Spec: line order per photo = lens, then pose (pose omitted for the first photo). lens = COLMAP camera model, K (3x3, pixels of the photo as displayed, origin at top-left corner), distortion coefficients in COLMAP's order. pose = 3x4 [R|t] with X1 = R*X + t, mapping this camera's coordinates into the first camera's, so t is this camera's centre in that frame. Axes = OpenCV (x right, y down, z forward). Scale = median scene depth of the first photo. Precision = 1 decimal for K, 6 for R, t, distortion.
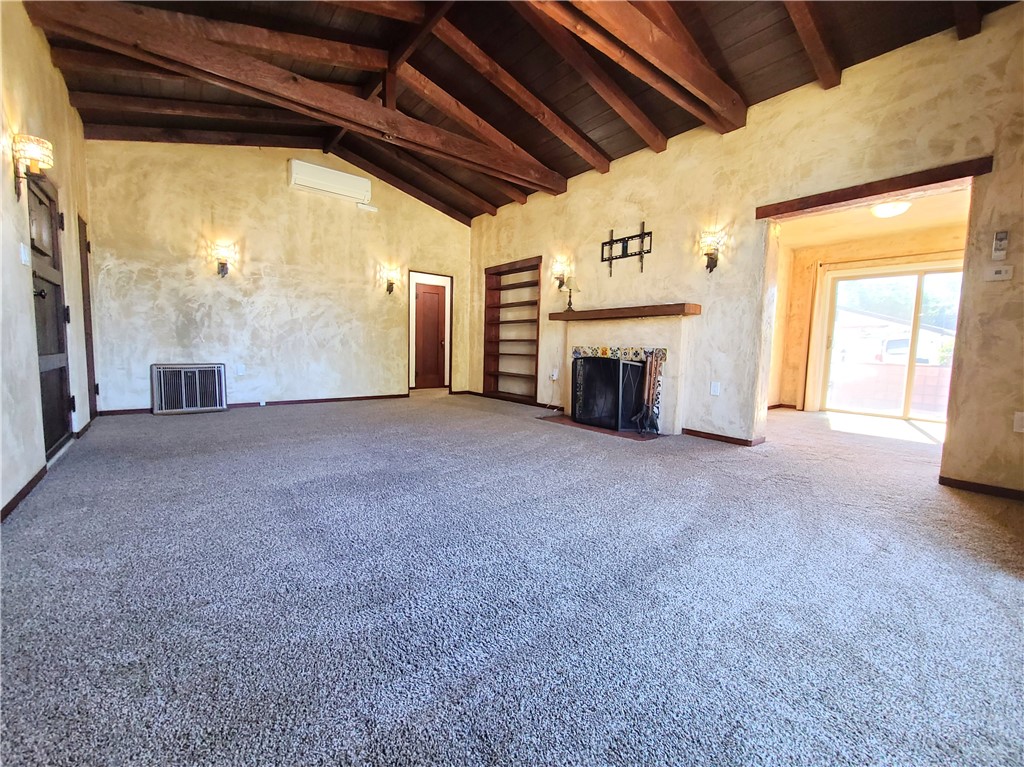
lens RADIAL K [[425.5, 0, 511.3], [0, 425.5, 381.1], [0, 0, 1]] dist [0.000602, -0.002806]
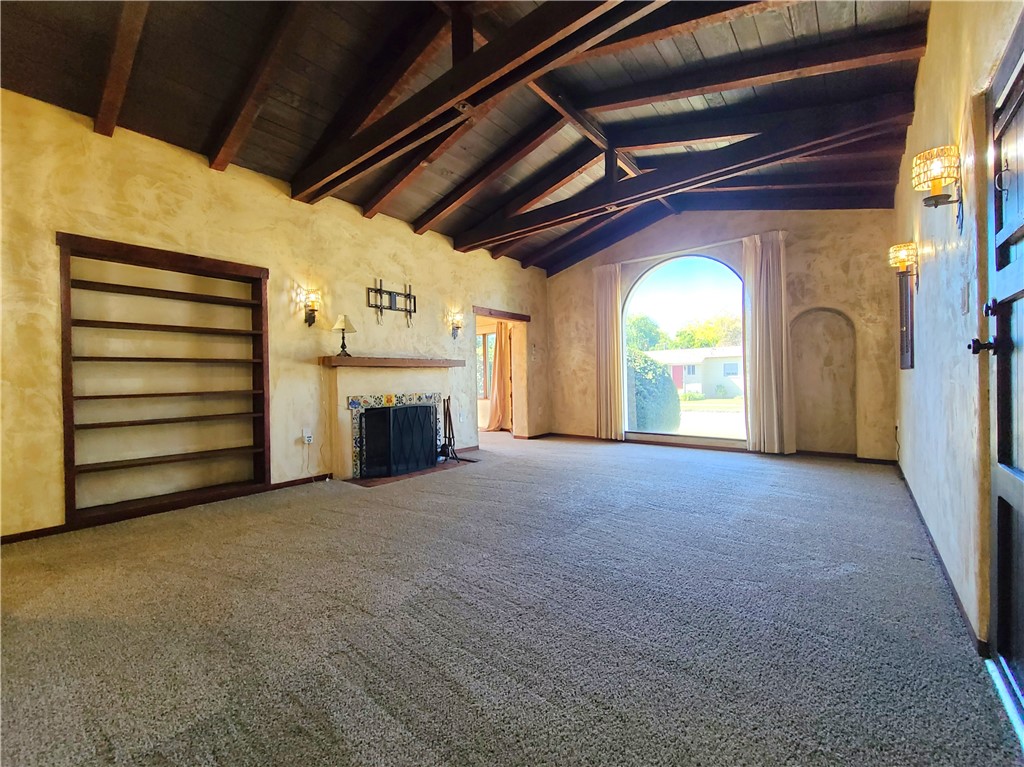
lens RADIAL K [[425.5, 0, 511.5], [0, 425.5, 383.6], [0, 0, 1]] dist [0.000602, -0.002806]
pose [[-0.216506, -0.025661, 0.975944, -0.822534], [0.094435, 0.994416, 0.047096, -0.126237], [-0.971703, 0.102360, -0.212873, 0.932819]]
